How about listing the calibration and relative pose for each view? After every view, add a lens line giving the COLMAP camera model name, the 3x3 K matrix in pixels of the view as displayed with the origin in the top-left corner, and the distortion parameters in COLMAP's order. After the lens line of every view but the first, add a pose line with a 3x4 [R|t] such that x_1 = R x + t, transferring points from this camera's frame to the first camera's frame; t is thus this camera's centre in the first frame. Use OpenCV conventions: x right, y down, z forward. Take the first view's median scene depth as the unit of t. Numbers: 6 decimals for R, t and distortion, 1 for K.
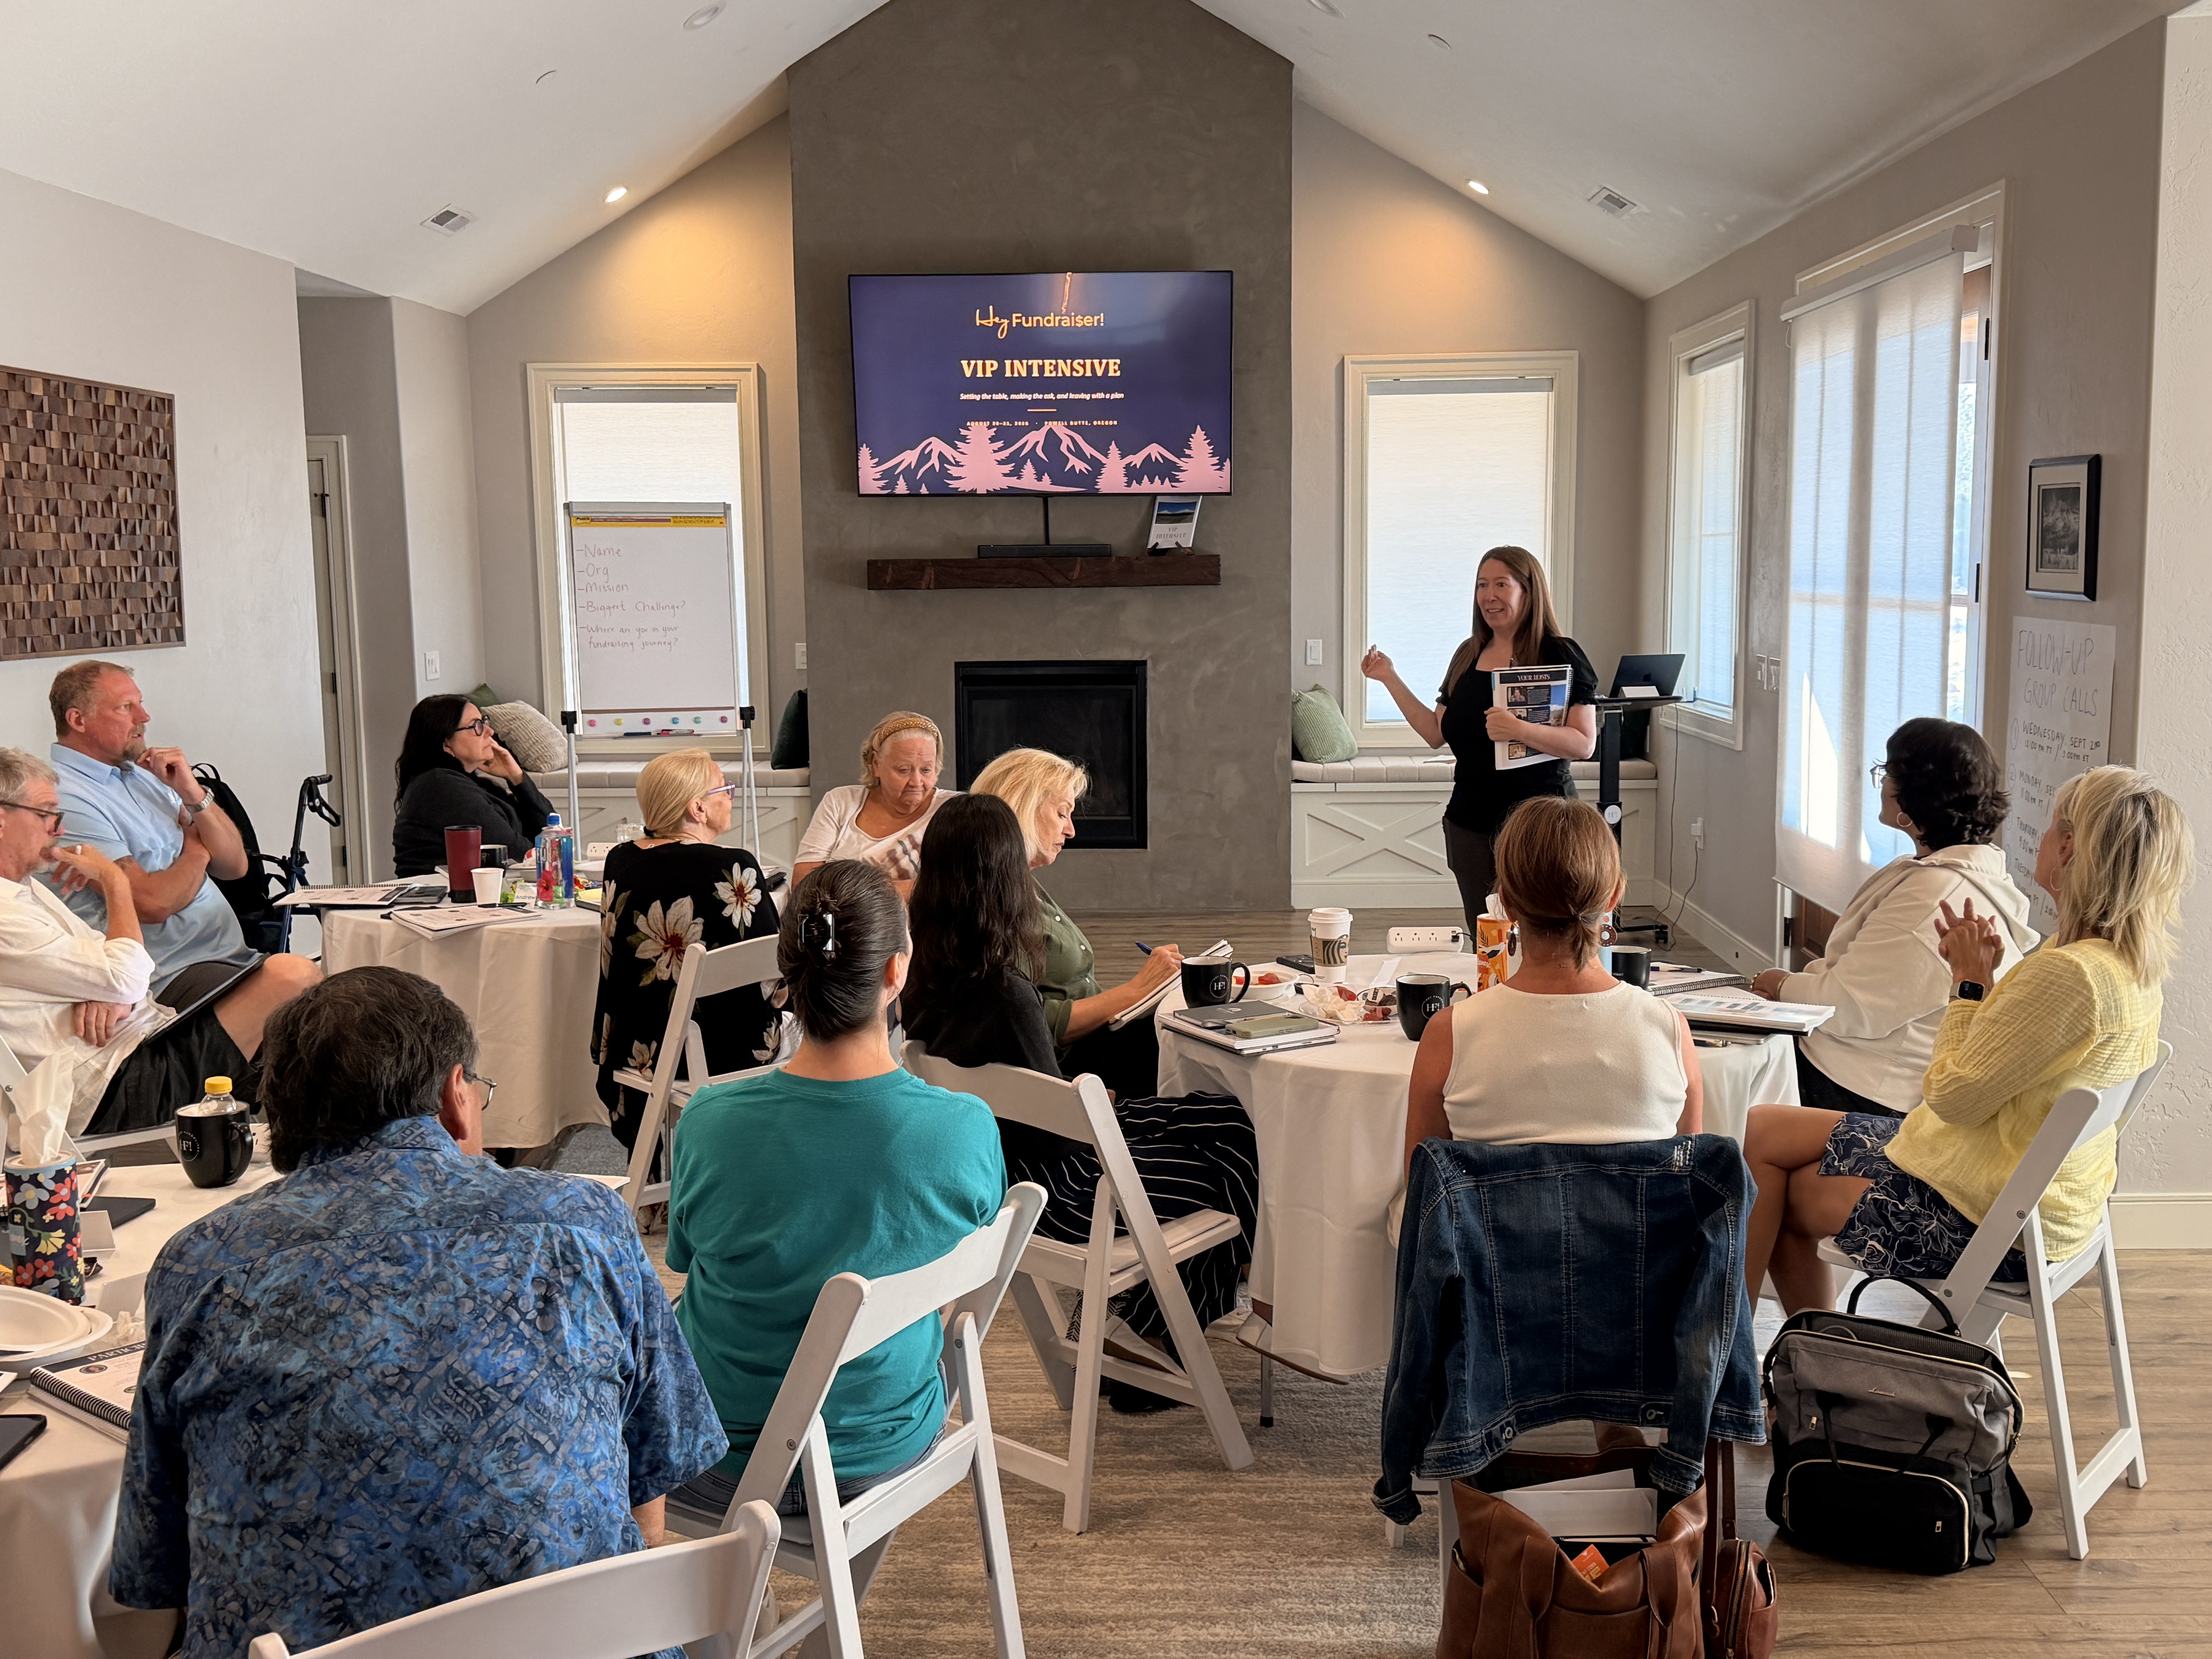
lens RADIAL K [[2268.3, 0, 1115.0], [0, 2268.3, 842.9], [0, 0, 1]] dist [0.042010, 0.000000]
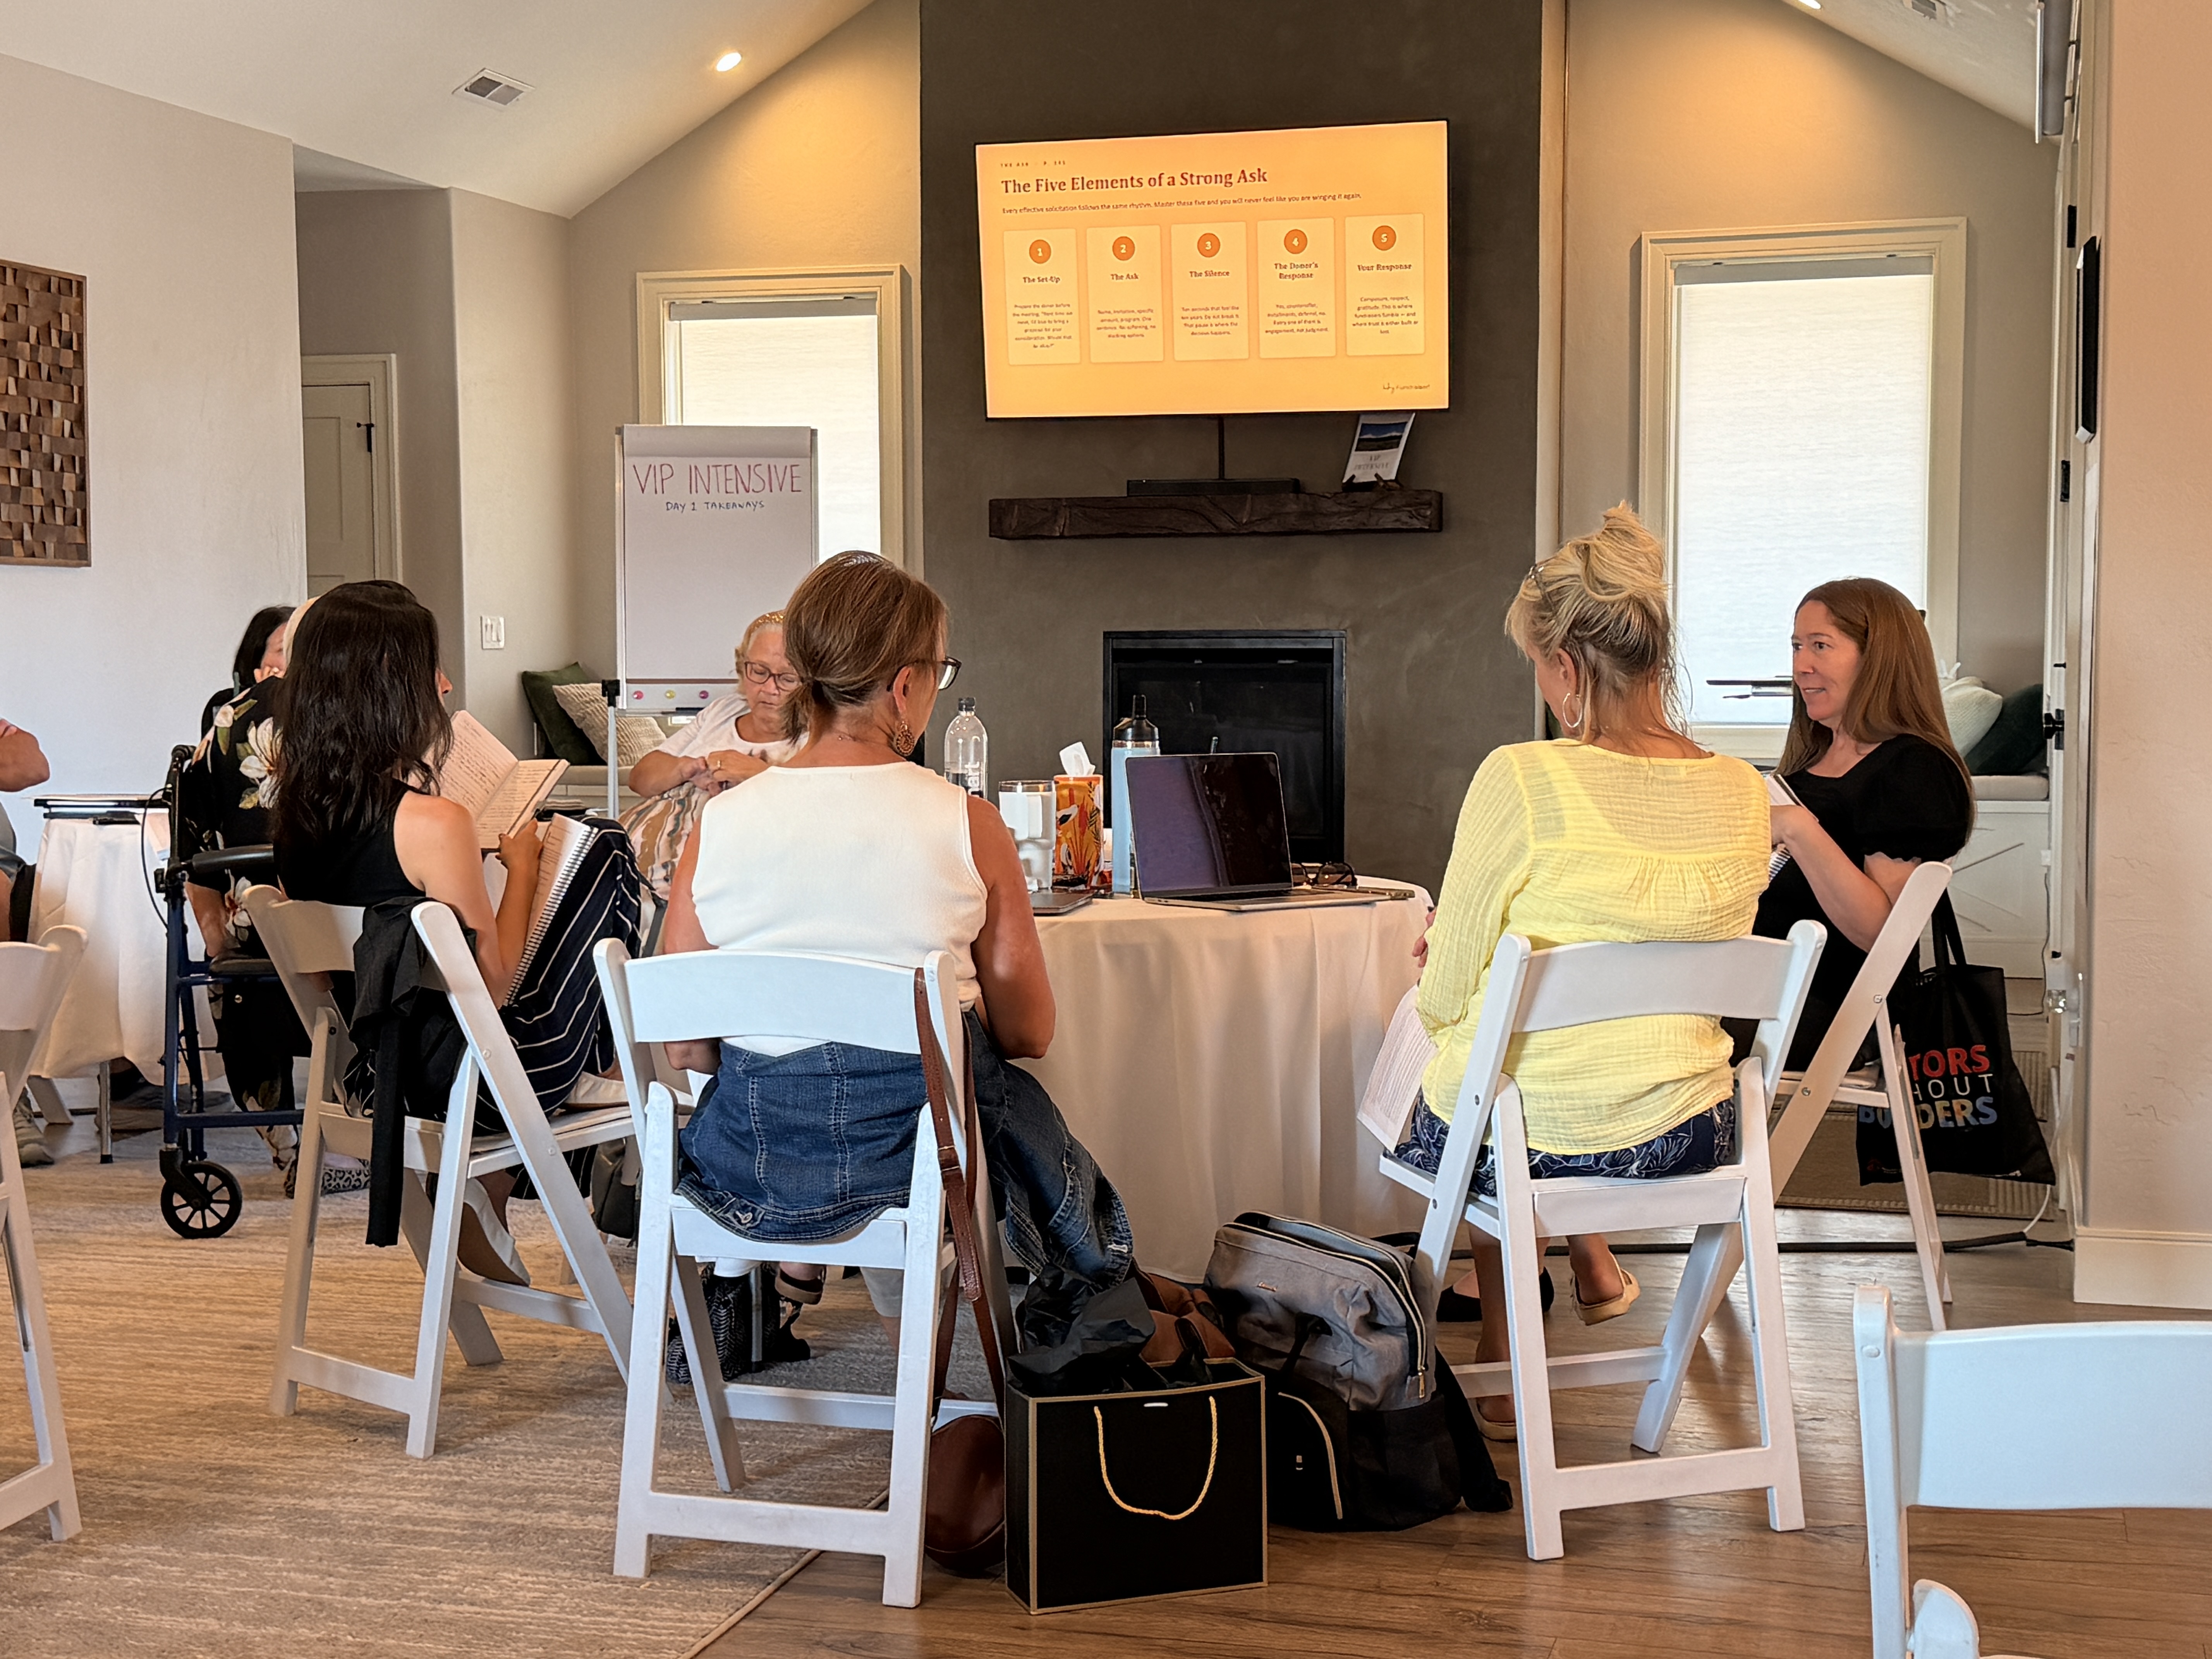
lens RADIAL K [[3049.1, 0, 1095.8], [0, 3049.1, 831.6], [0, 0, 1]] dist [0.026893, 0.000000]
pose [[0.968019, 0.023926, -0.249735, 0.195103], [-0.039356, 0.997599, -0.056978, 0.050078], [0.247772, 0.064984, 0.966636, -0.010016]]
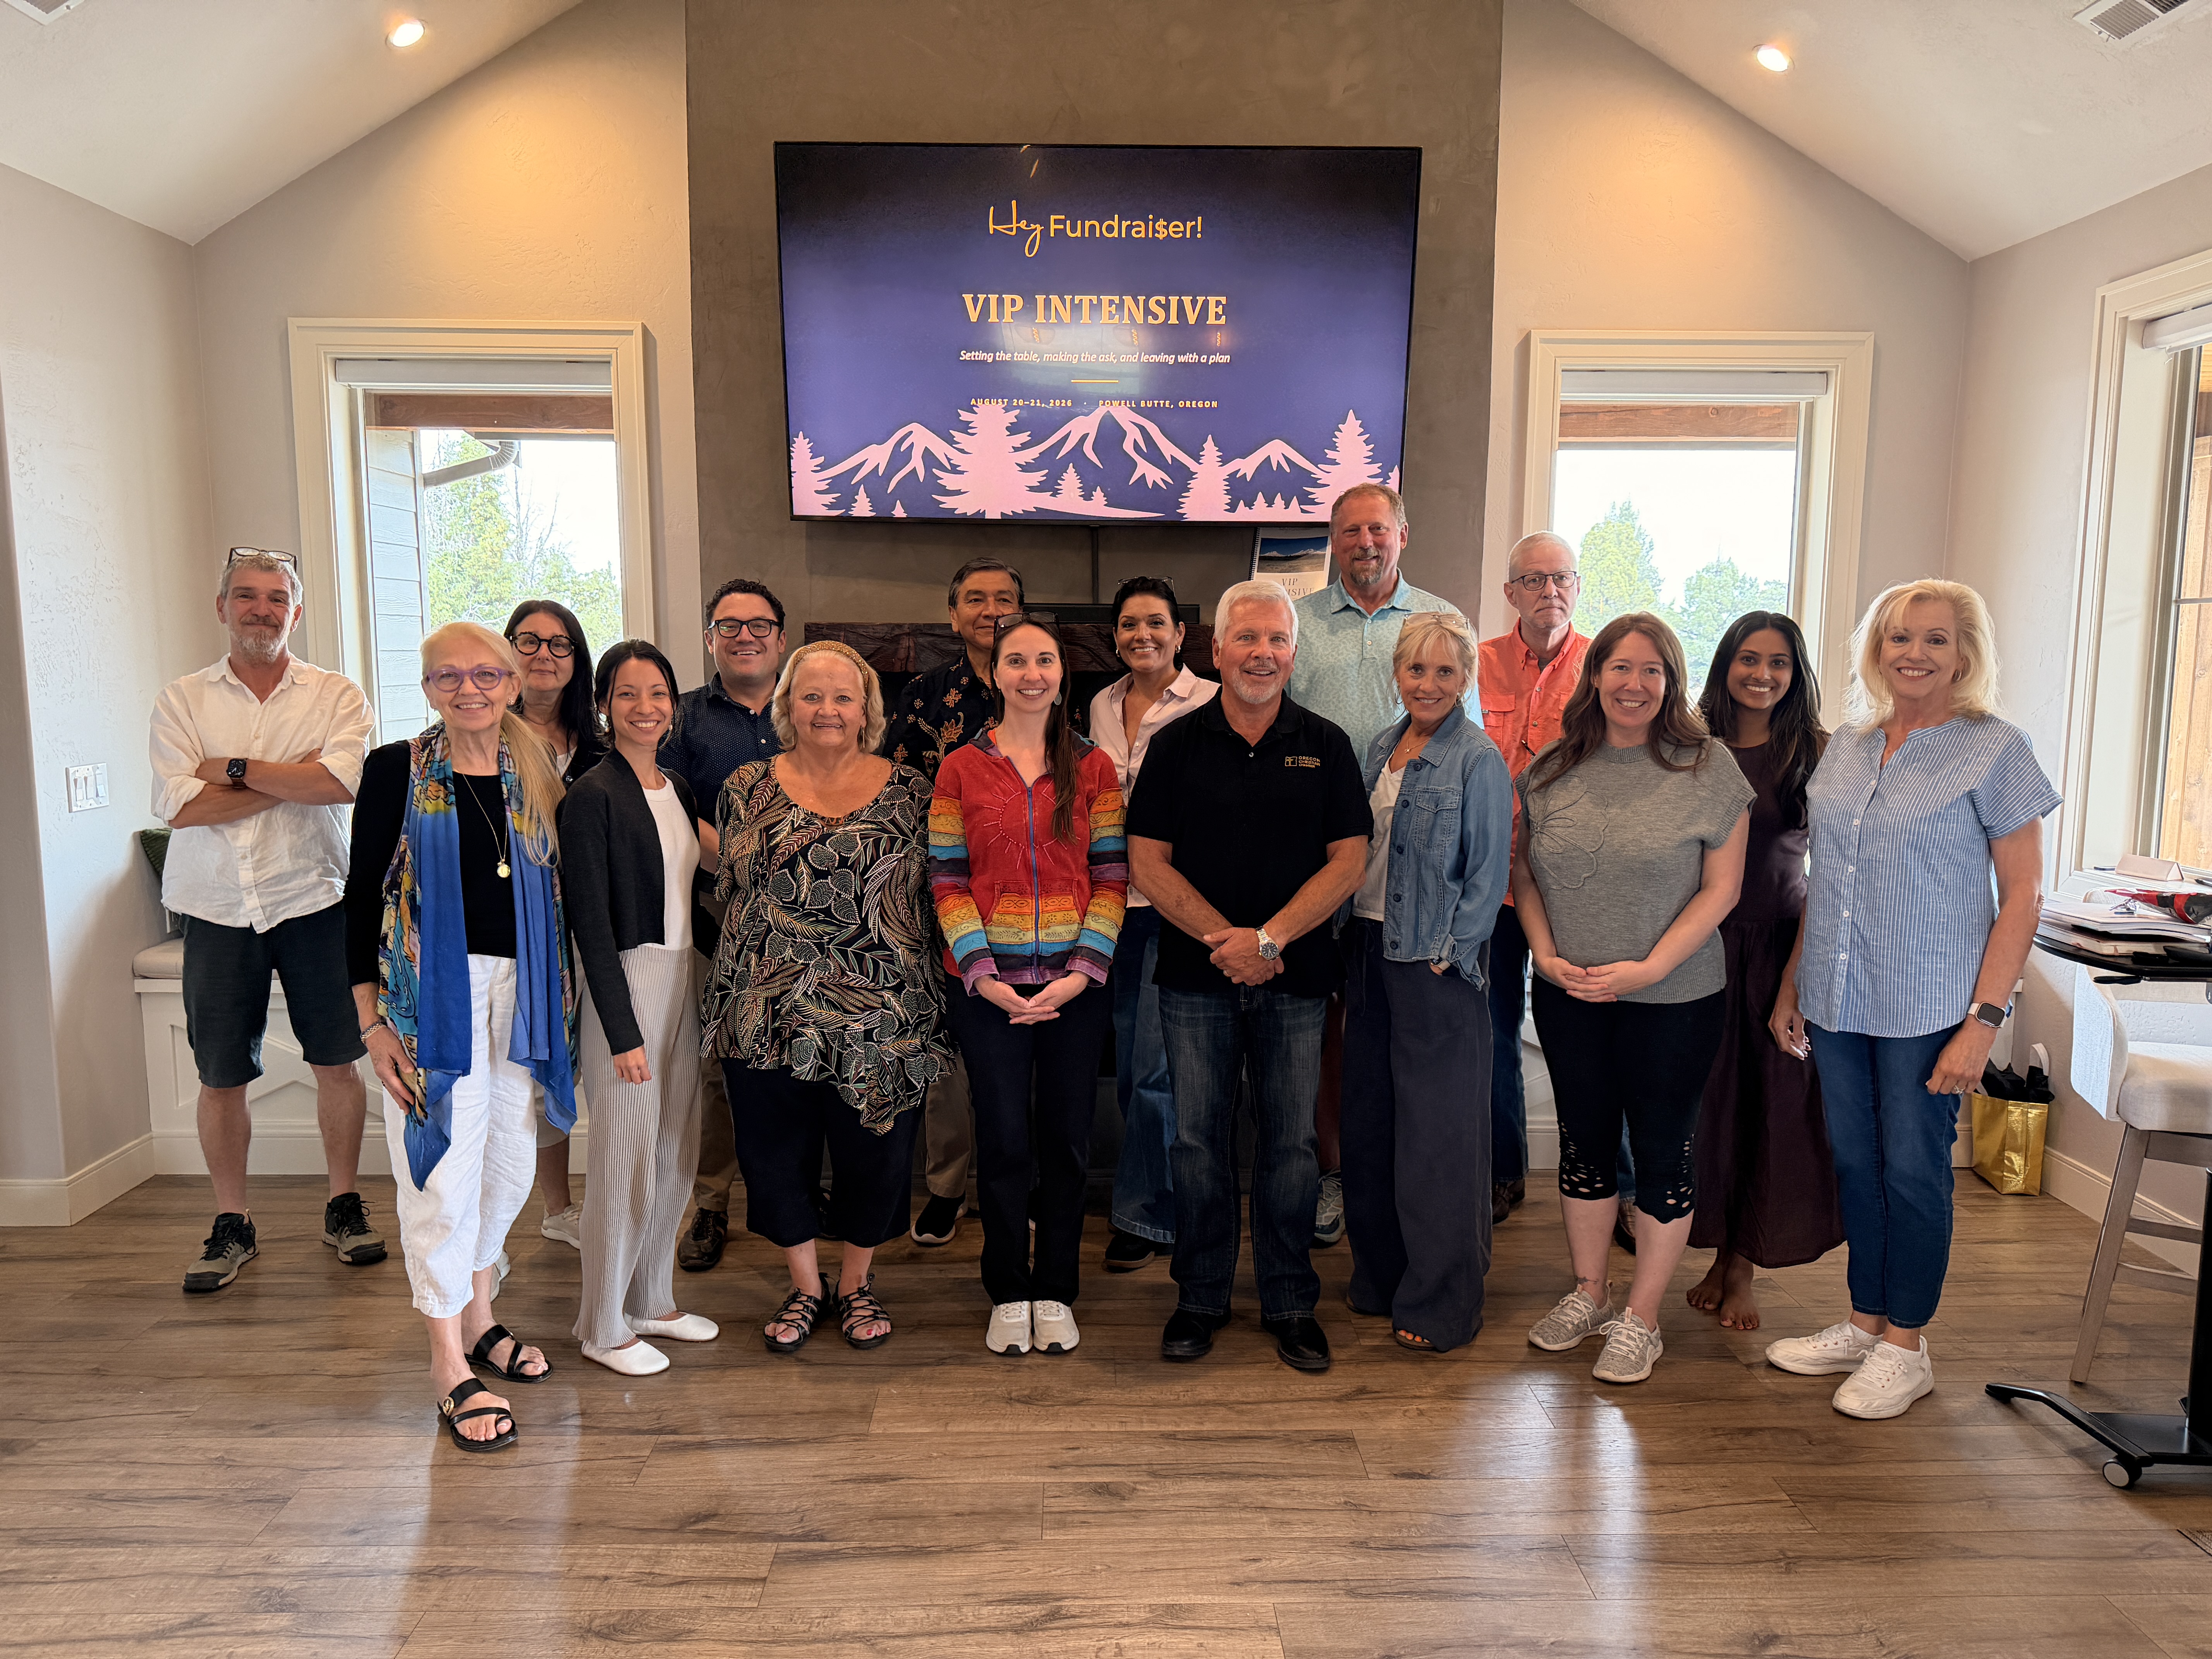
lens RADIAL K [[1569.1, 0, 1071.1], [0, 1569.1, 820.9], [0, 0, 1]] dist [0.052856, -0.018130]
pose [[0.999274, 0.010656, 0.036581, -0.052513], [-0.009817, 0.999686, -0.023043, -0.062600], [-0.036816, 0.022667, 0.999065, 0.578226]]
